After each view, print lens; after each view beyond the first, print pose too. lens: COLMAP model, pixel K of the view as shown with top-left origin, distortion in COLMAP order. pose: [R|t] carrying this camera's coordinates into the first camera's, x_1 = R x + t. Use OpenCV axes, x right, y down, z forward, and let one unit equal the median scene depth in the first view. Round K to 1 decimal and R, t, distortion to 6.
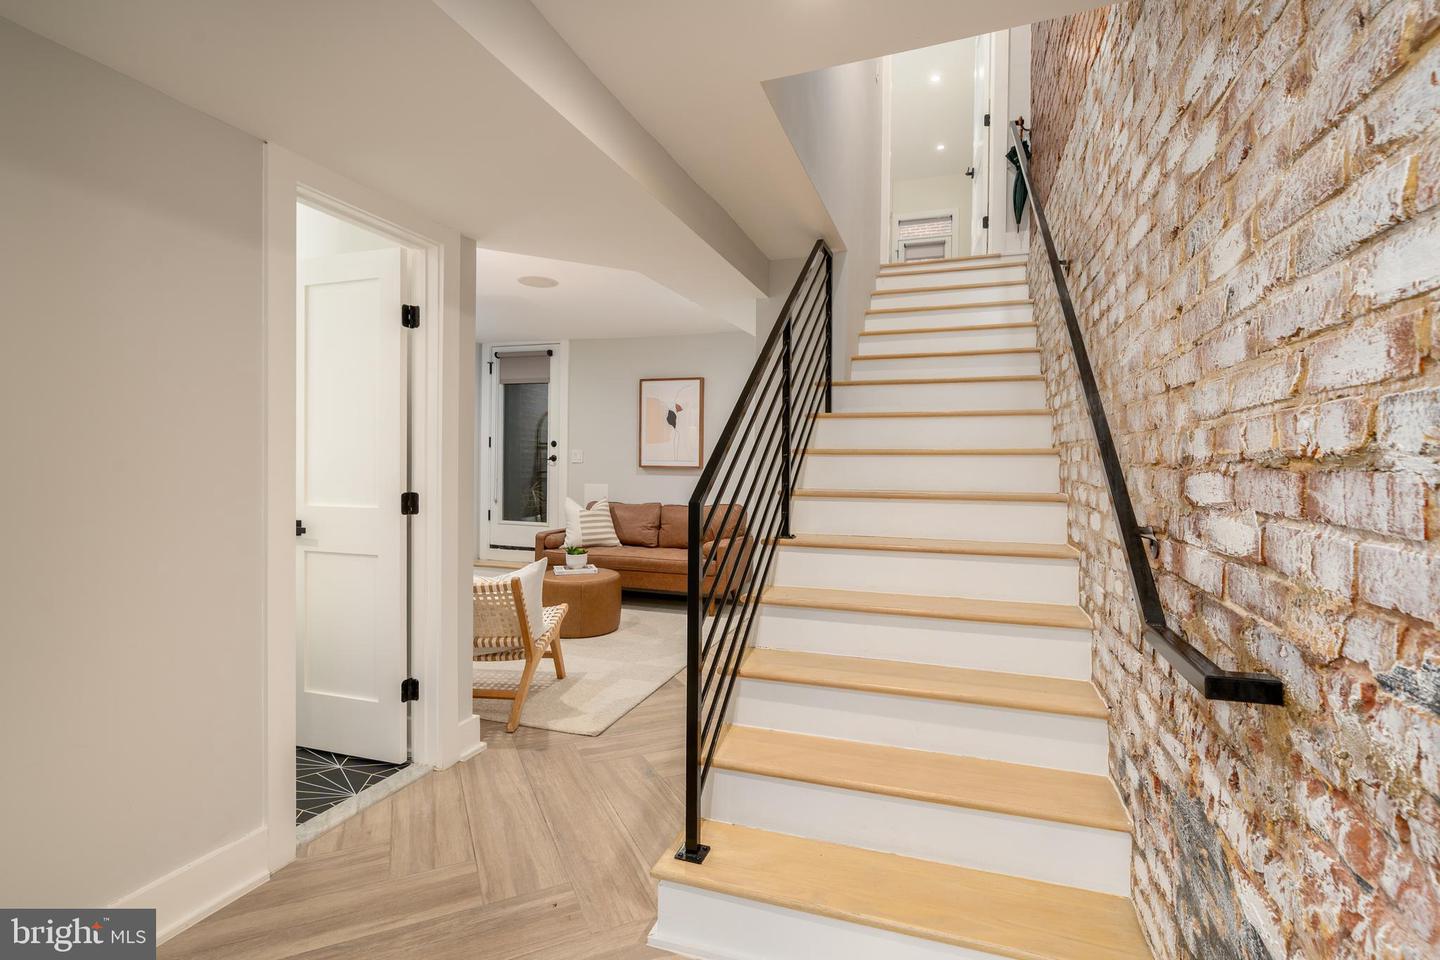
lens RADIAL K [[670.9, 0, 729.0], [0, 670.9, 472.9], [0, 0, 1]] dist [-0.005989, 0.000289]
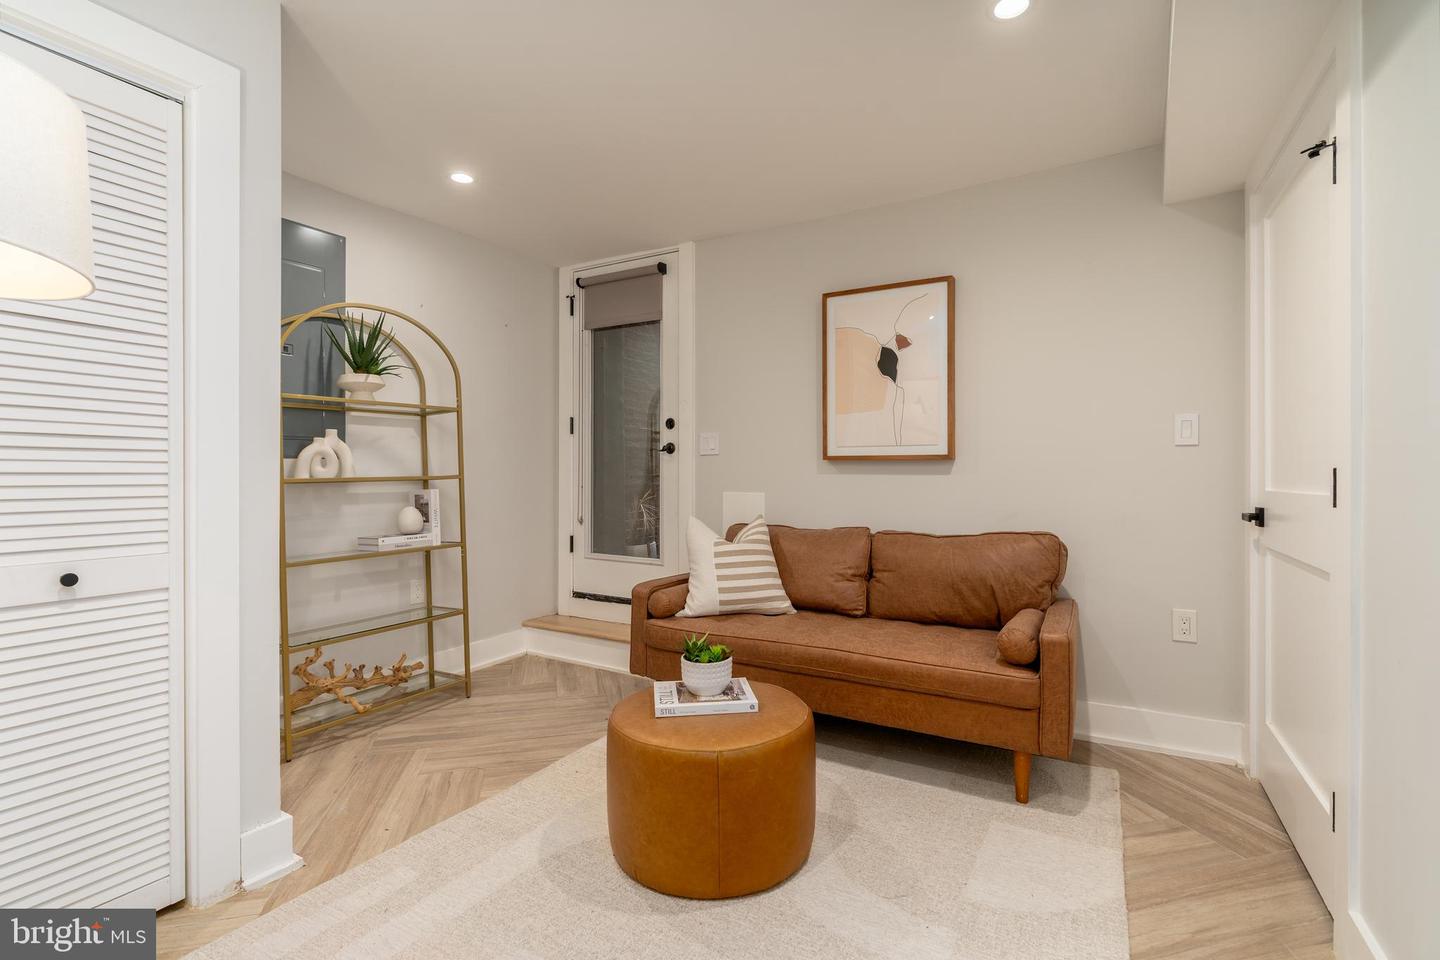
lens RADIAL K [[670.9, 0, 729.0], [0, 670.9, 472.9], [0, 0, 1]] dist [-0.005989, 0.000289]
pose [[0.981094, -0.011778, -0.193171, -0.105653], [0.008217, 0.999781, -0.019226, 0.011962], [0.193355, 0.017275, 0.980977, 0.470538]]
